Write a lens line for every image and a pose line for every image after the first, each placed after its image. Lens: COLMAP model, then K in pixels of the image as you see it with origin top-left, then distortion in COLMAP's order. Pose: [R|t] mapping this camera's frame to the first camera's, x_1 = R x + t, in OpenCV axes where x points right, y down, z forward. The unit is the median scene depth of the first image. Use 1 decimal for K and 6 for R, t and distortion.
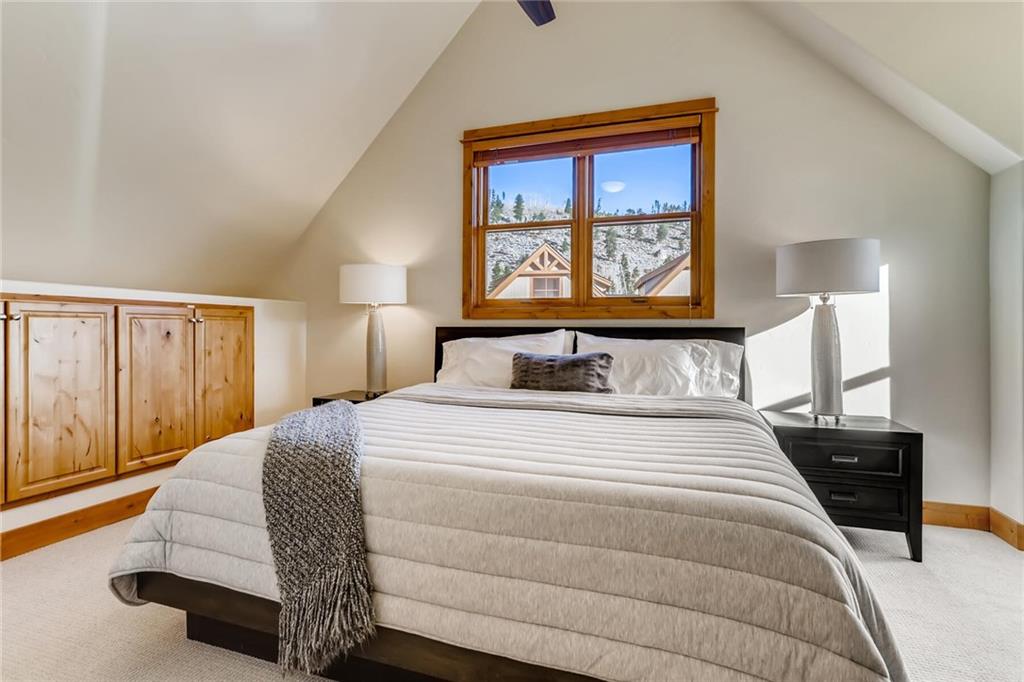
lens RADIAL K [[509.1, 0, 512.0], [0, 509.1, 341.0], [0, 0, 1]] dist [-0.017850, 0.000745]
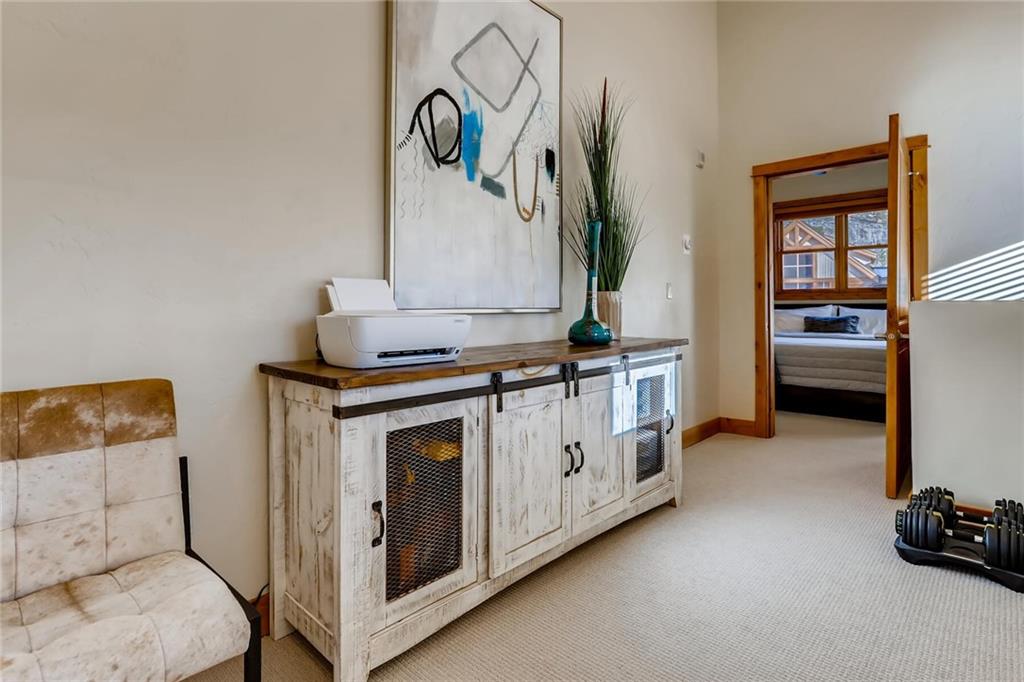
lens RADIAL K [[508.8, 0, 510.6], [0, 508.8, 307.1], [0, 0, 1]] dist [-0.013490, -0.000025]
pose [[0.904132, -0.011443, -0.427099, -0.192173], [0.001276, 0.999709, -0.024083, 0.033317], [0.427250, 0.021229, 0.903884, -1.360359]]
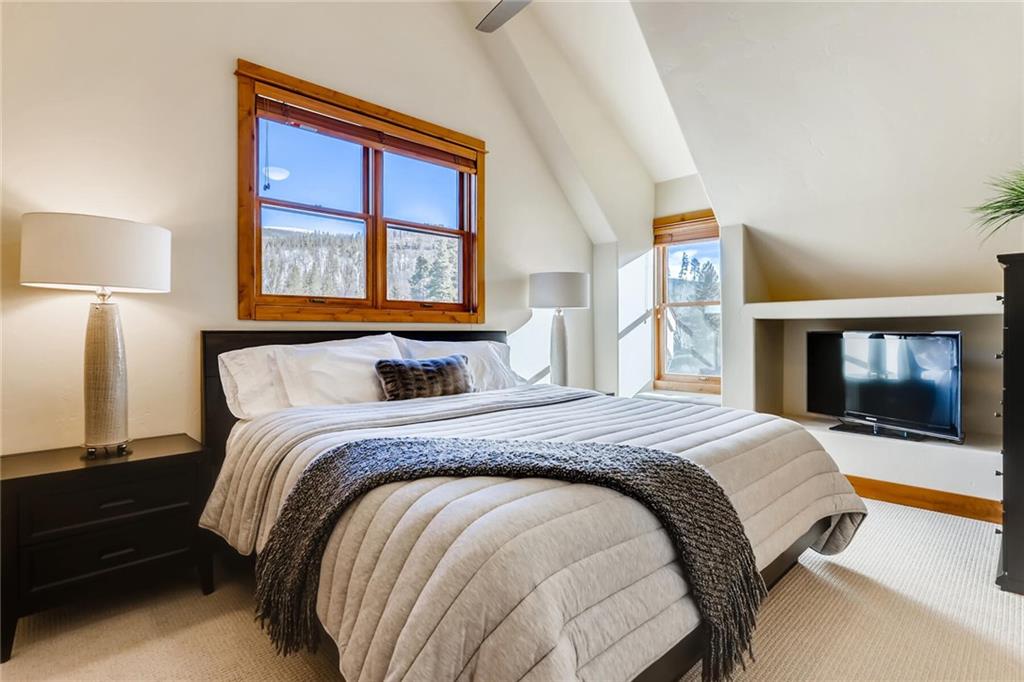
lens RADIAL K [[509.1, 0, 512.0], [0, 509.1, 341.0], [0, 0, 1]] dist [-0.017850, 0.000745]
pose [[0.455326, -0.021337, 0.890069, -0.624909], [0.022504, 0.999669, 0.012452, -0.015098], [-0.890041, 0.014360, 0.455655, 0.368827]]
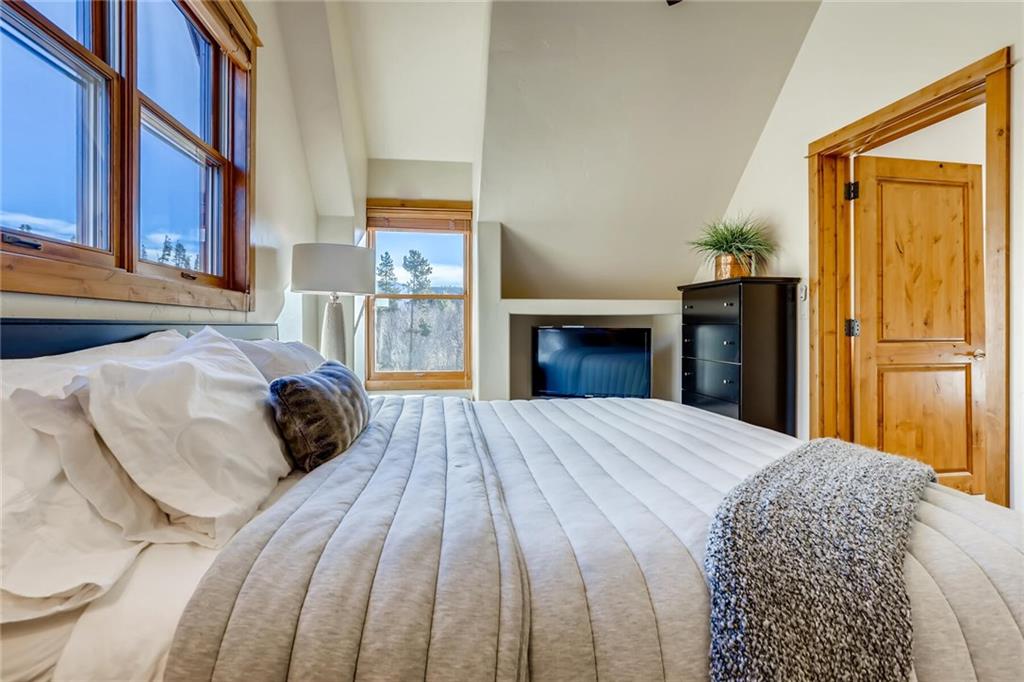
lens RADIAL K [[509.1, 0, 512.0], [0, 509.1, 341.0], [0, 0, 1]] dist [-0.017850, 0.000745]
pose [[-0.454770, -0.030789, 0.890076, -0.448798], [0.017275, 0.998909, 0.043380, -0.026342], [-0.890441, 0.035104, -0.453742, 0.944567]]
